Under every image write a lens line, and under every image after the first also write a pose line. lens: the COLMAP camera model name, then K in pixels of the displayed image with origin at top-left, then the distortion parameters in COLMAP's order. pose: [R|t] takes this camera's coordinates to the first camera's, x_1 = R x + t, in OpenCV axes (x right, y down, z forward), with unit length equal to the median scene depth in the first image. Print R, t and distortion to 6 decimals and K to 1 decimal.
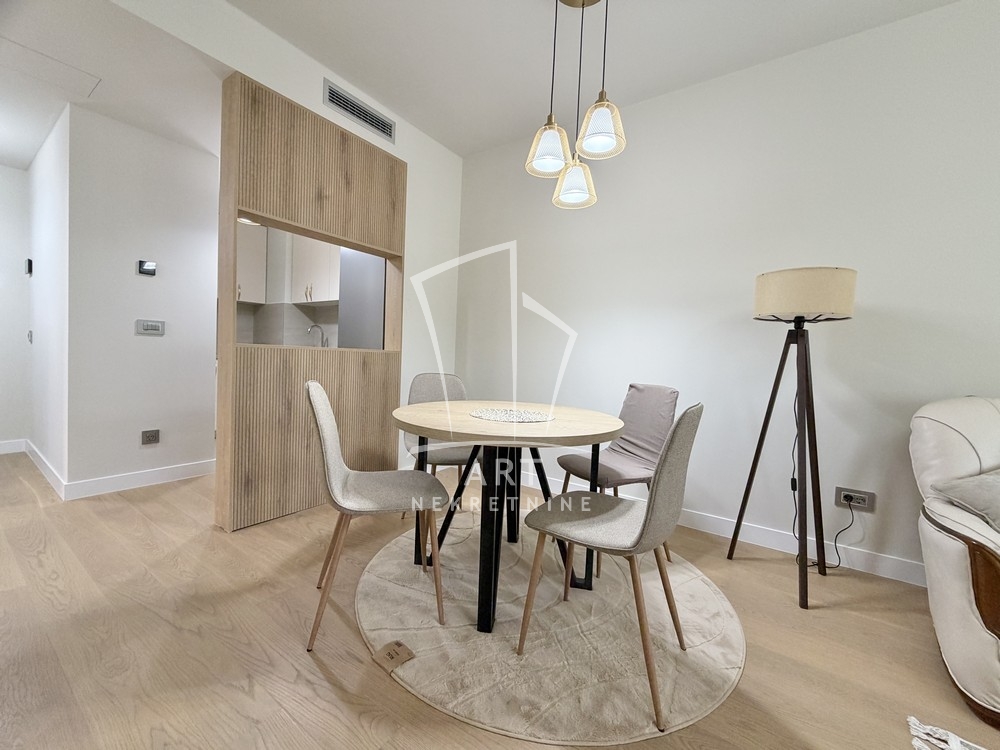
lens RADIAL K [[399.3, 0, 498.1], [0, 399.3, 376.4], [0, 0, 1]] dist [0.003246, 0.000058]
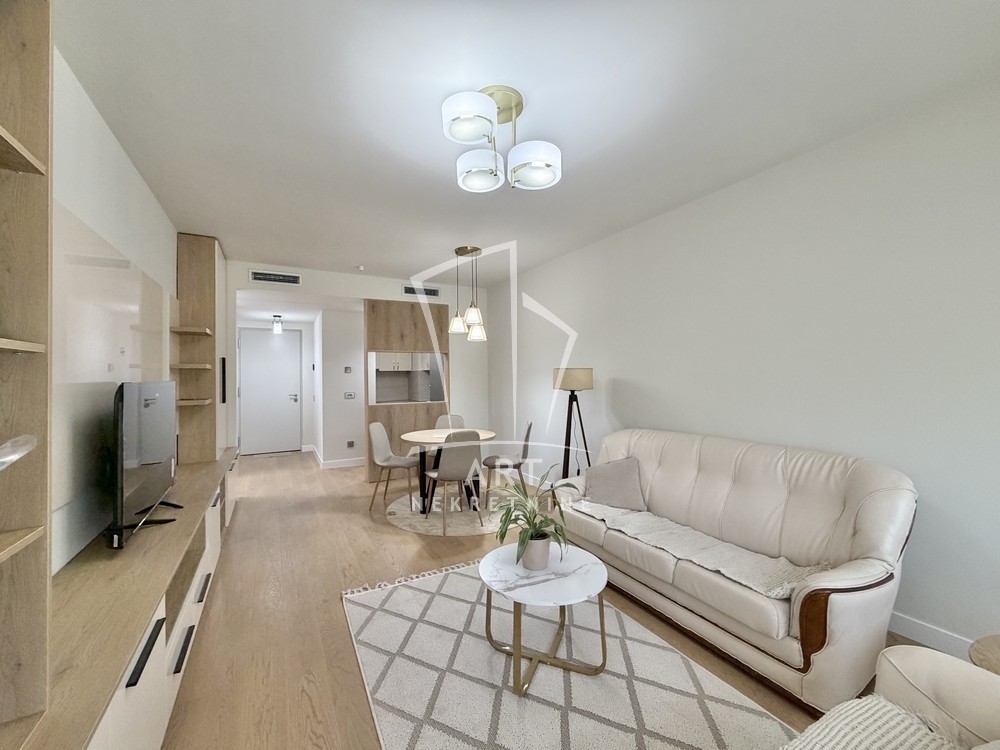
lens RADIAL K [[399.3, 0, 498.1], [0, 399.3, 376.4], [0, 0, 1]] dist [0.003246, 0.000058]
pose [[0.900003, -0.054255, -0.432493, 0.936410], [0.031116, 0.997689, -0.060404, -0.071001], [0.434771, 0.040907, 0.899611, -0.721170]]
